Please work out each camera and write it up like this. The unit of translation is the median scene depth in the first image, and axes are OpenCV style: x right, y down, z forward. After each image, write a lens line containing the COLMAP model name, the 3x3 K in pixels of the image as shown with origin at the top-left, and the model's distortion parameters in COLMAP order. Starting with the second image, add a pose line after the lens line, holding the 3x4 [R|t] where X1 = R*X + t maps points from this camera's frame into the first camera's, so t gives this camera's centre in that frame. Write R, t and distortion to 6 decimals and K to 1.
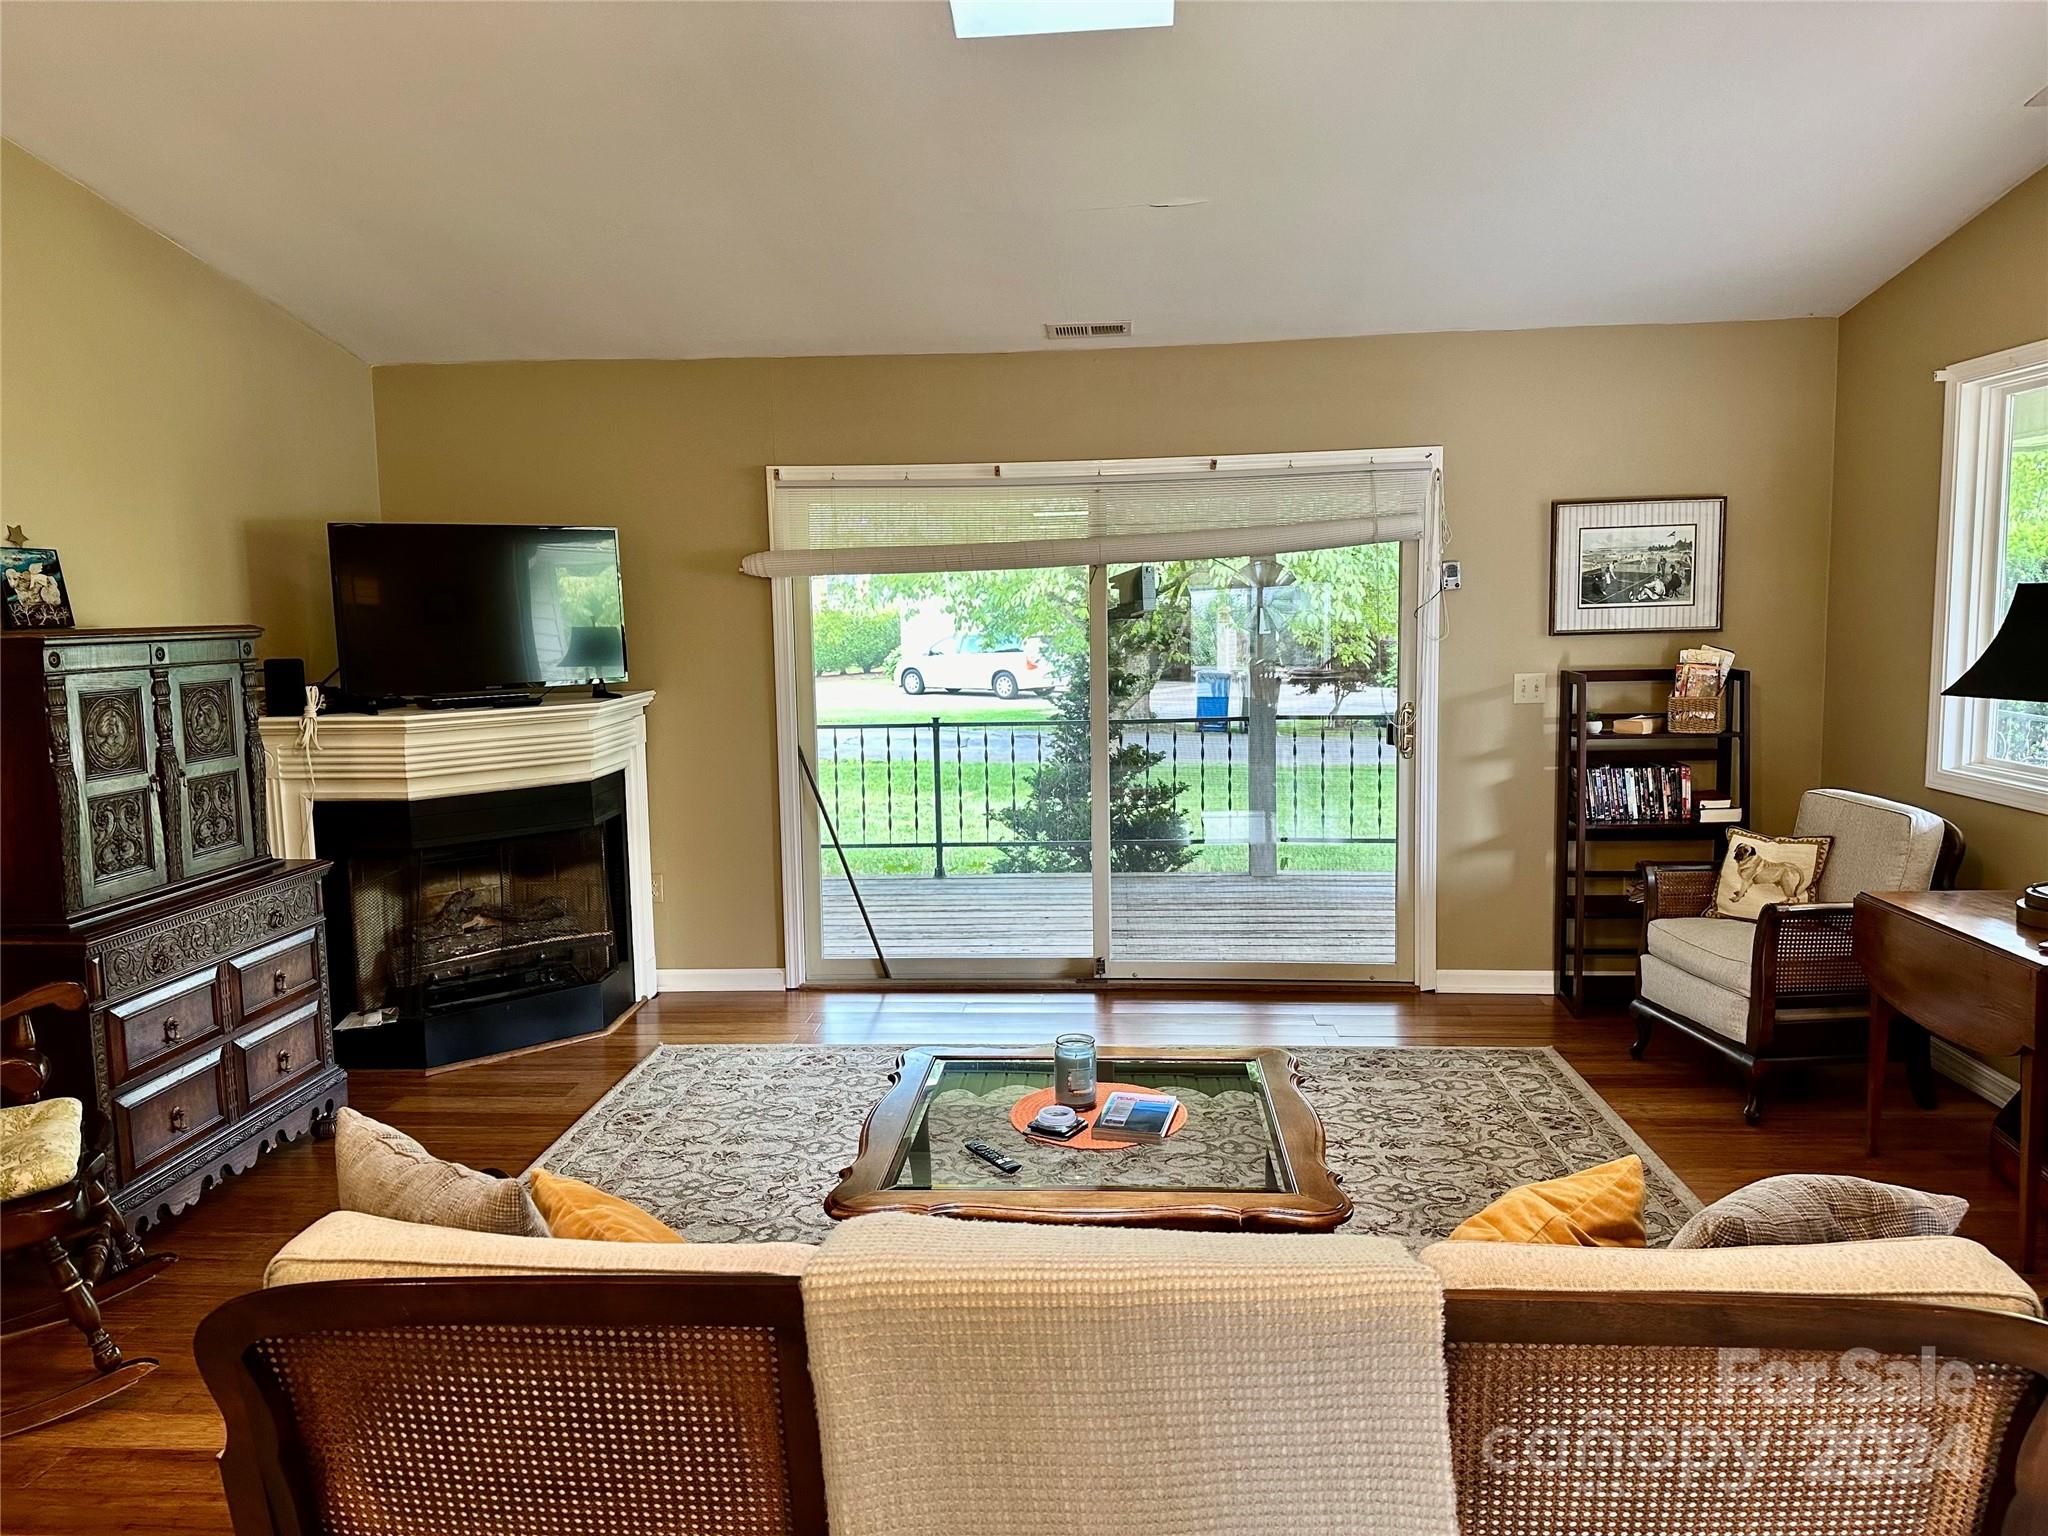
lens RADIAL K [[1426.8, 0, 1020.8], [0, 1426.8, 758.3], [0, 0, 1]] dist [0.160072, -0.280929]
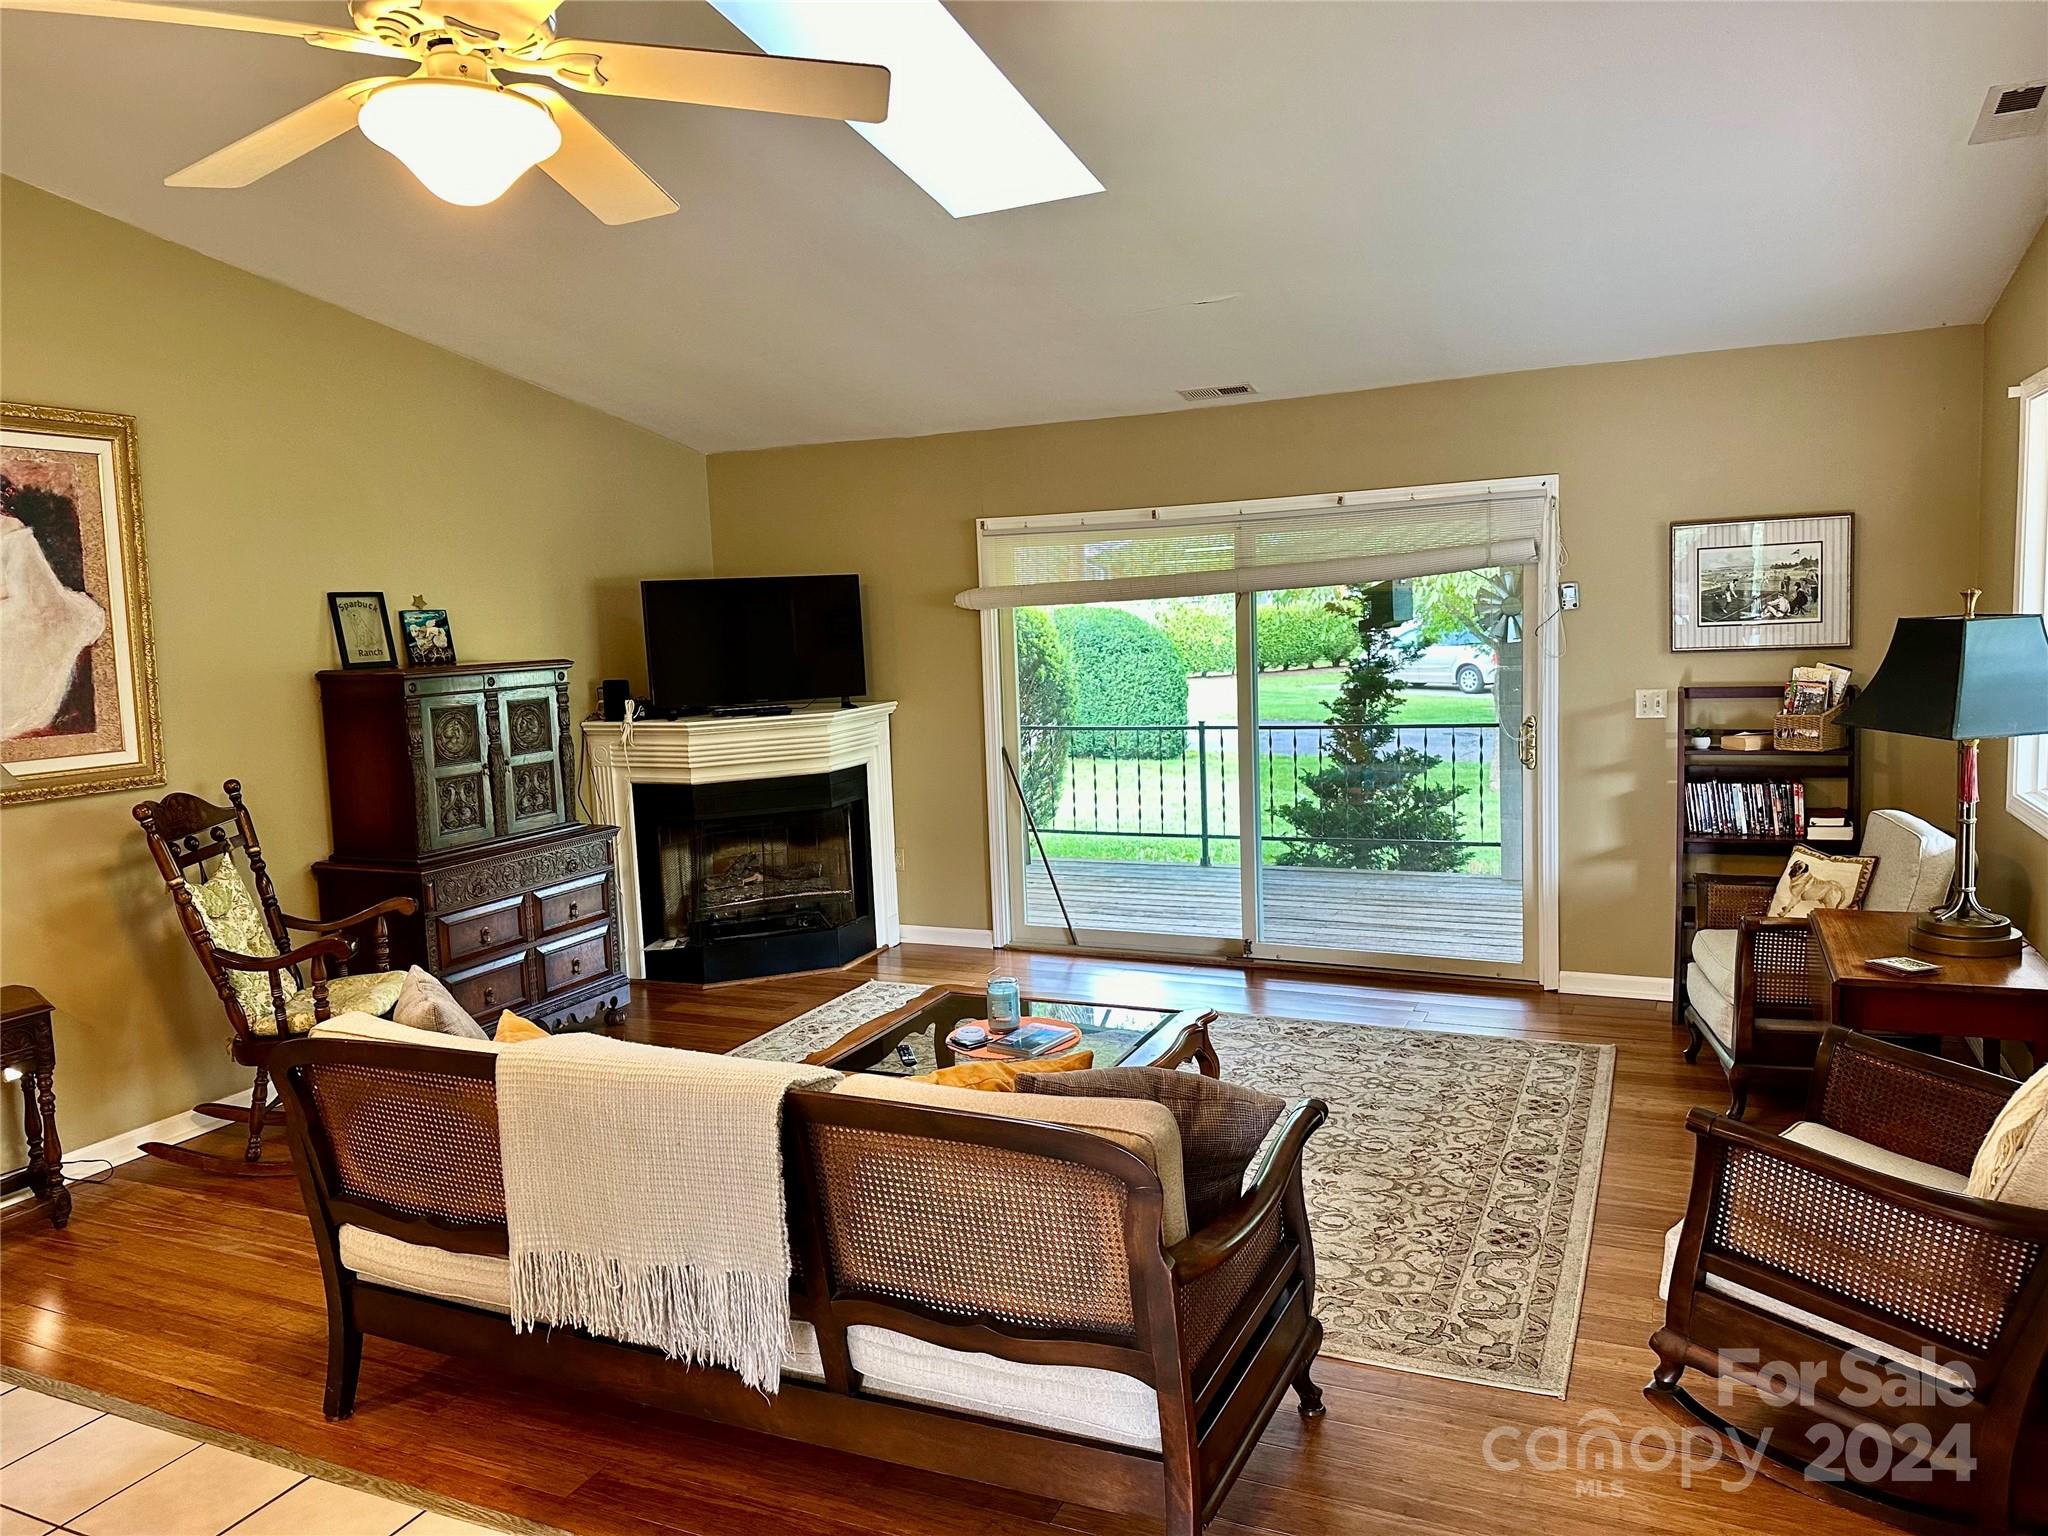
lens RADIAL K [[1426.8, 0, 1020.8], [0, 1426.8, 758.3], [0, 0, 1]] dist [0.160072, -0.280929]
pose [[0.935480, 0.019308, -0.352853, 0.308342], [-0.016967, 0.999809, 0.009725, -0.012412], [0.352973, -0.003111, 0.935628, -0.132930]]
